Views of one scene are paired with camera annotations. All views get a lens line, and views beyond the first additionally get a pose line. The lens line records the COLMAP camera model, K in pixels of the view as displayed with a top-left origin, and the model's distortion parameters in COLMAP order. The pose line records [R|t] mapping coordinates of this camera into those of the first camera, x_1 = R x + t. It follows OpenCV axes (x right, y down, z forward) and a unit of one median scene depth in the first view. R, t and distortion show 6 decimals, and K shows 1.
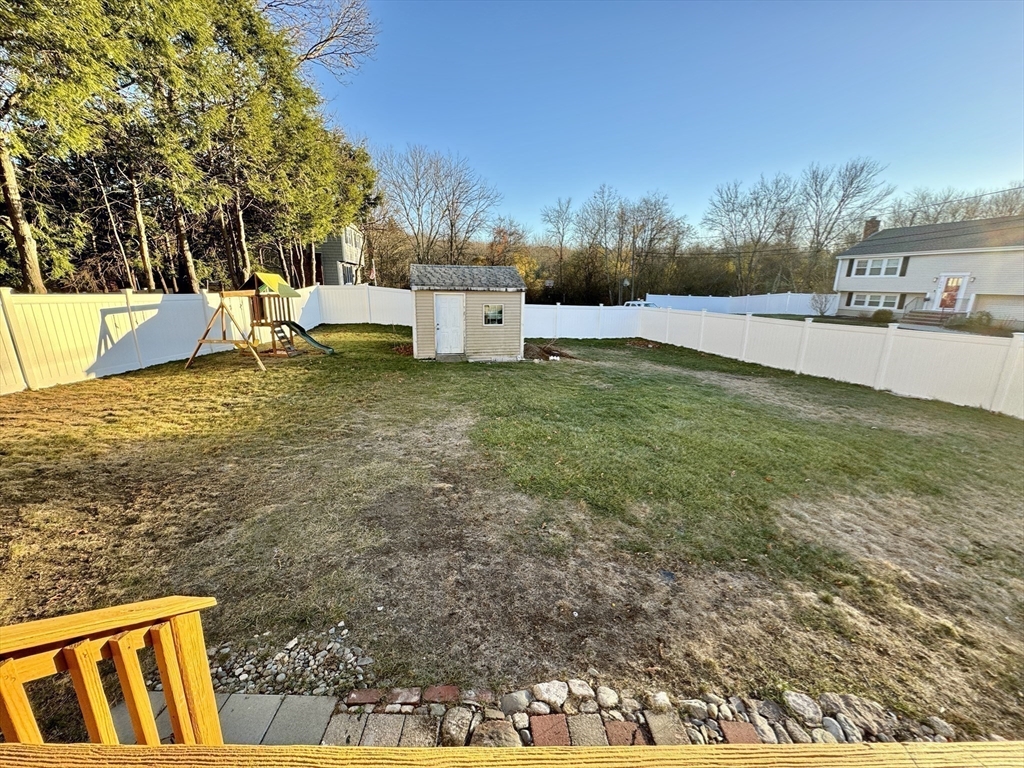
lens RADIAL K [[406.7, 0, 511.1], [0, 406.7, 385.2], [0, 0, 1]] dist [-0.001306, 0.000267]
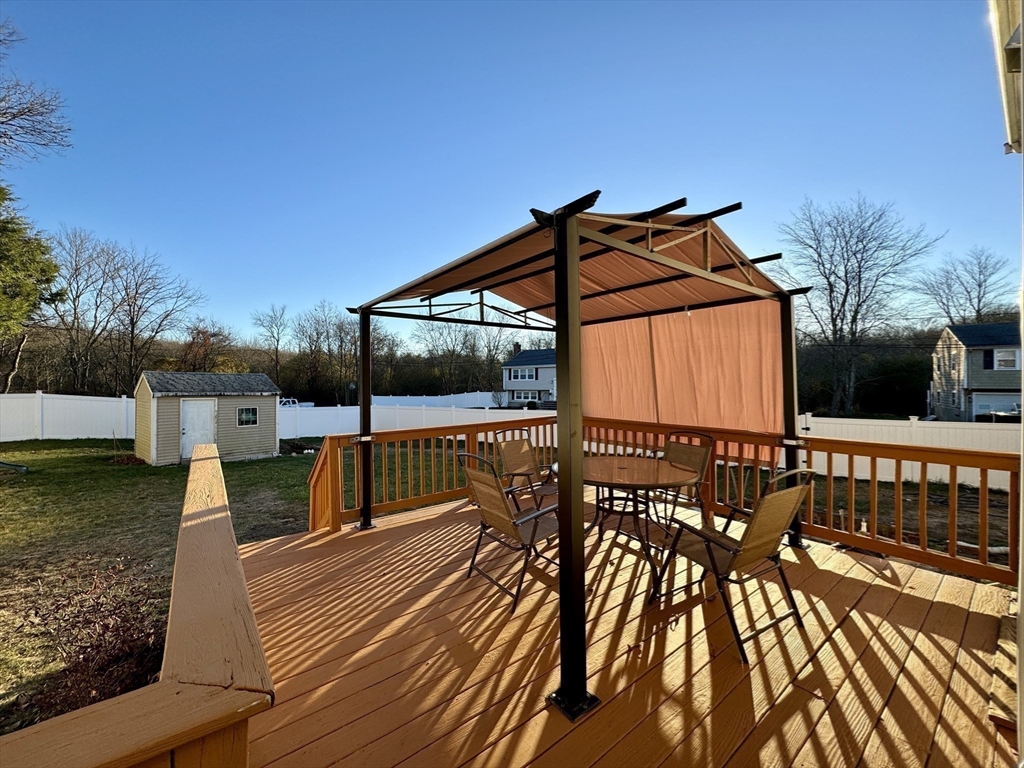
lens RADIAL K [[406.7, 0, 511.9], [0, 406.7, 384.1], [0, 0, 1]] dist [-0.001306, 0.000267]
pose [[0.787822, -0.009158, 0.615835, -0.049492], [0.160789, 0.968273, -0.191295, 0.020713], [-0.594545, 0.249726, 0.764300, -0.088032]]
